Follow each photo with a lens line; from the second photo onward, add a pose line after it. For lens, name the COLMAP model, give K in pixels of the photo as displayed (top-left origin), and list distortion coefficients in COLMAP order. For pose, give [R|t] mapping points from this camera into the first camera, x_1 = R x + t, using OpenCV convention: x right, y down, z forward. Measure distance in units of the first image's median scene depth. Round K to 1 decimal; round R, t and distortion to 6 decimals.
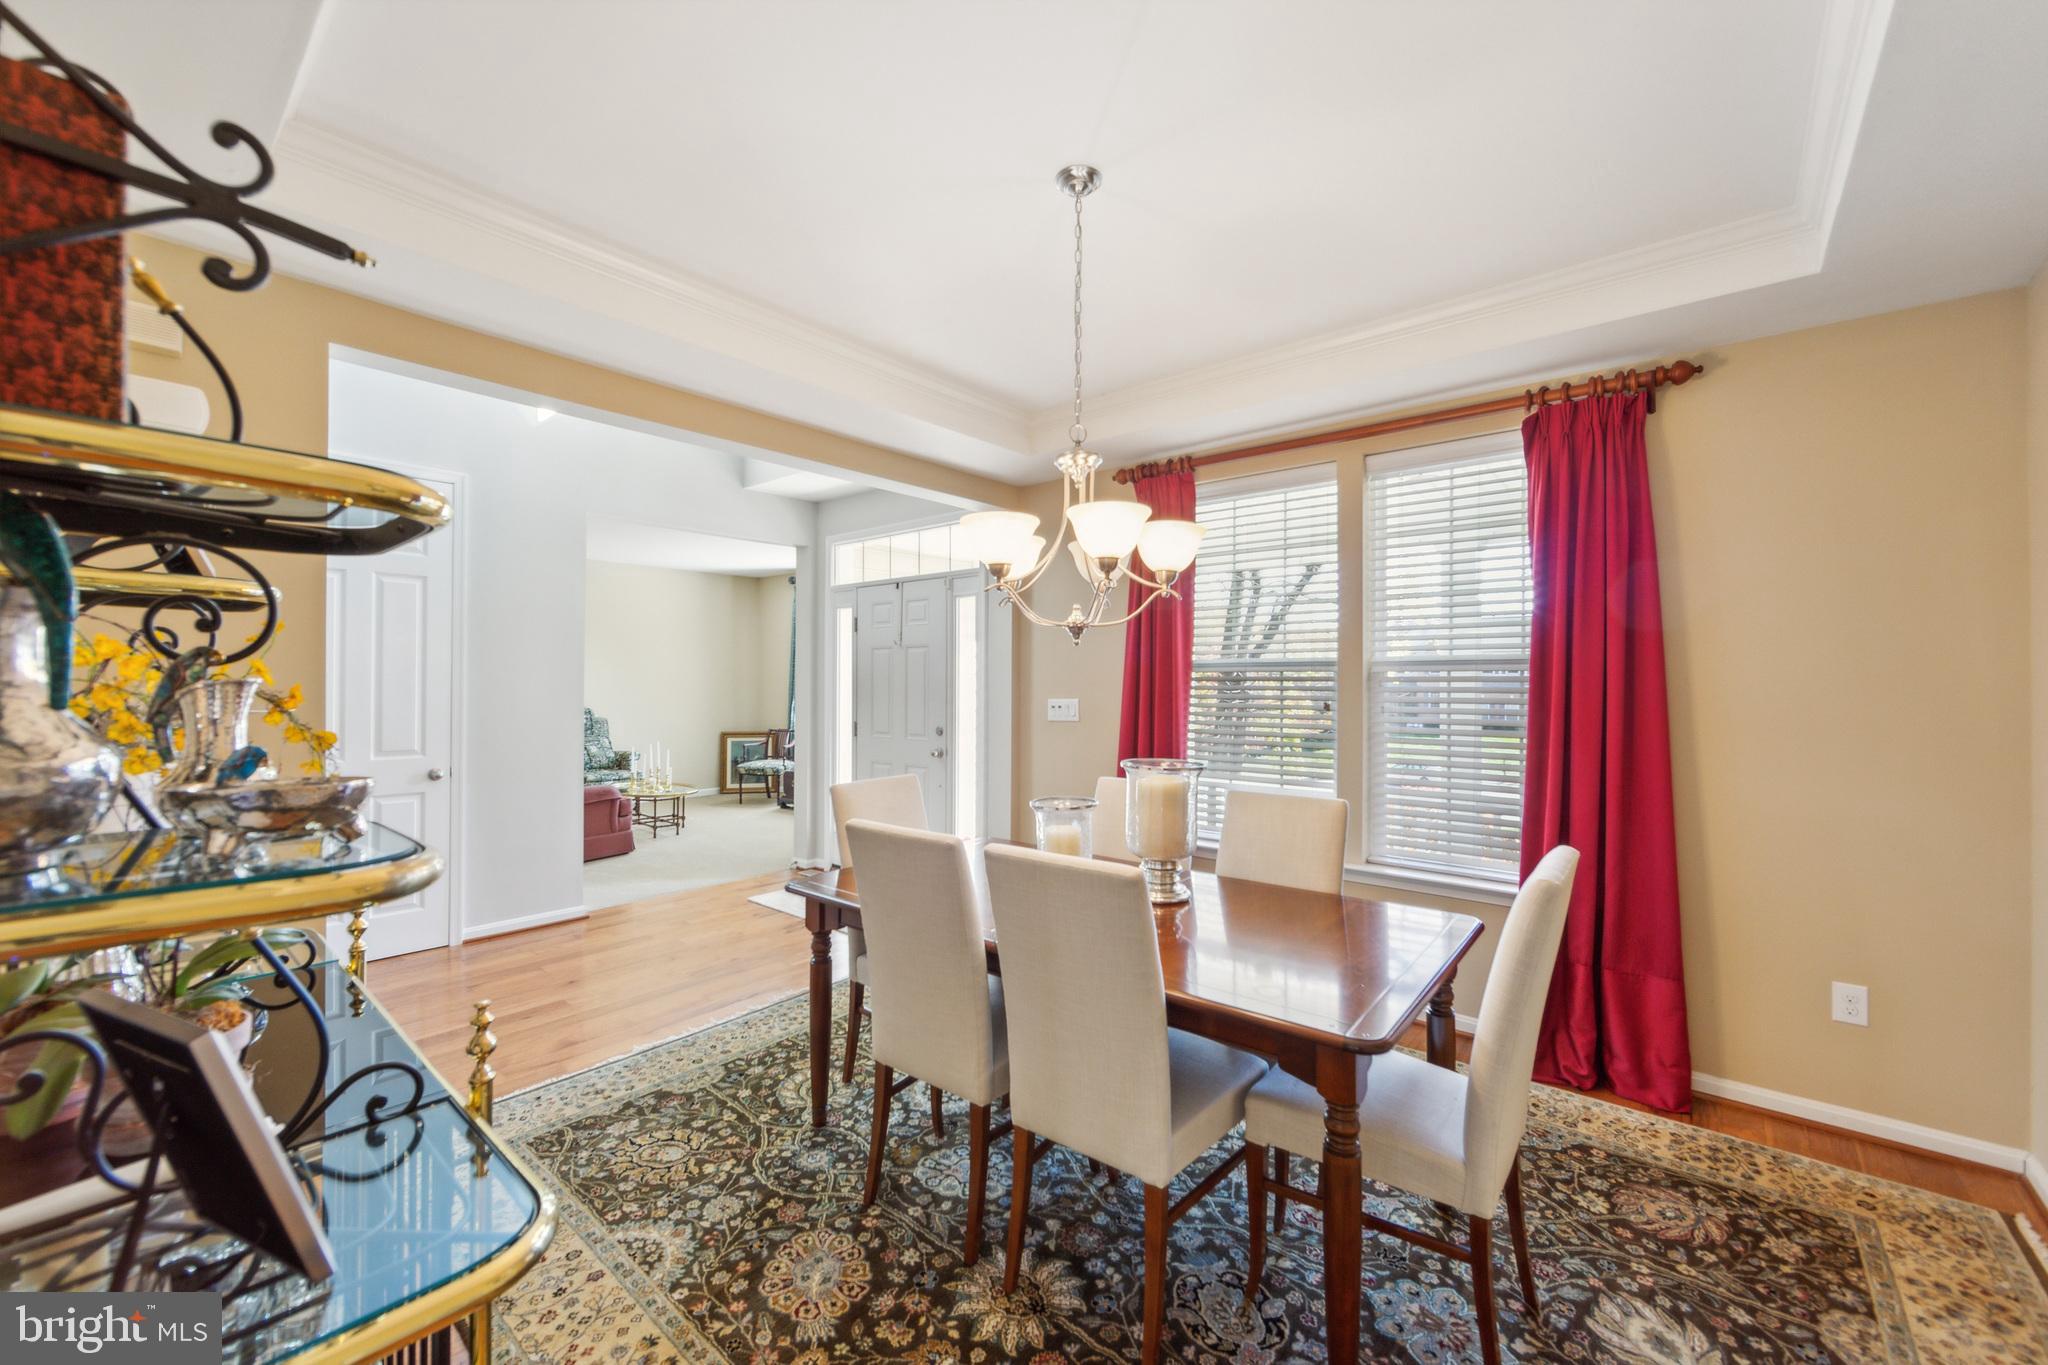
lens RADIAL K [[798.2, 0, 1026.4], [0, 798.2, 683.0], [0, 0, 1]] dist [-0.002845, -0.000279]
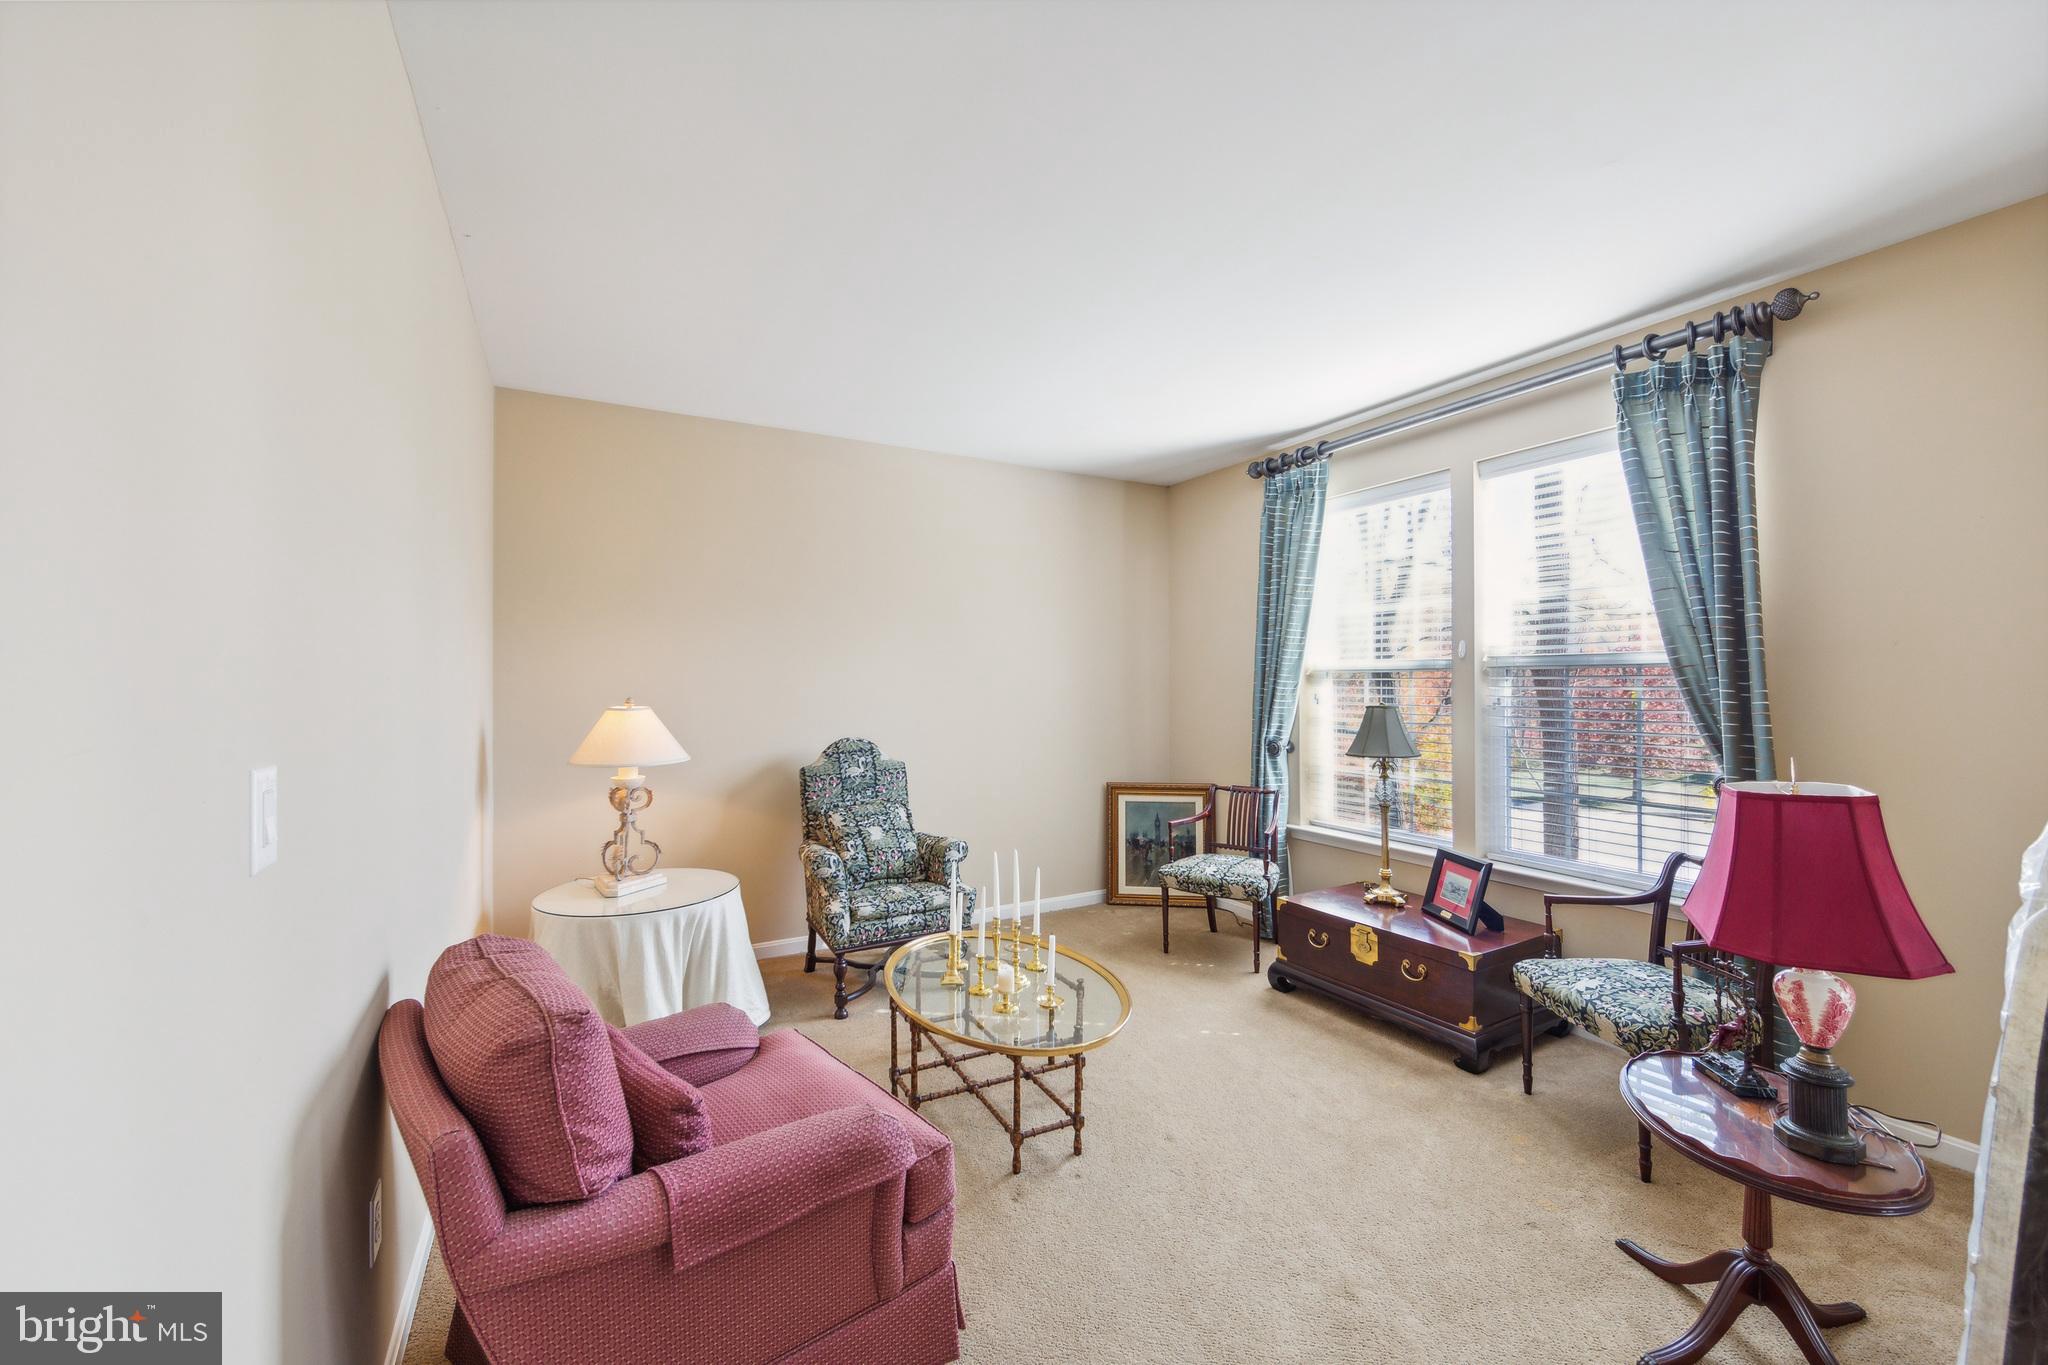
lens RADIAL K [[817.6, 0, 1033.1], [0, 817.6, 681.1], [0, 0, 1]] dist [-0.001436, -0.000177]
pose [[0.938470, -0.007487, -0.345279, -0.955156], [0.006458, 0.999971, -0.004131, -0.009475], [0.345300, 0.001647, 0.938491, 1.908818]]
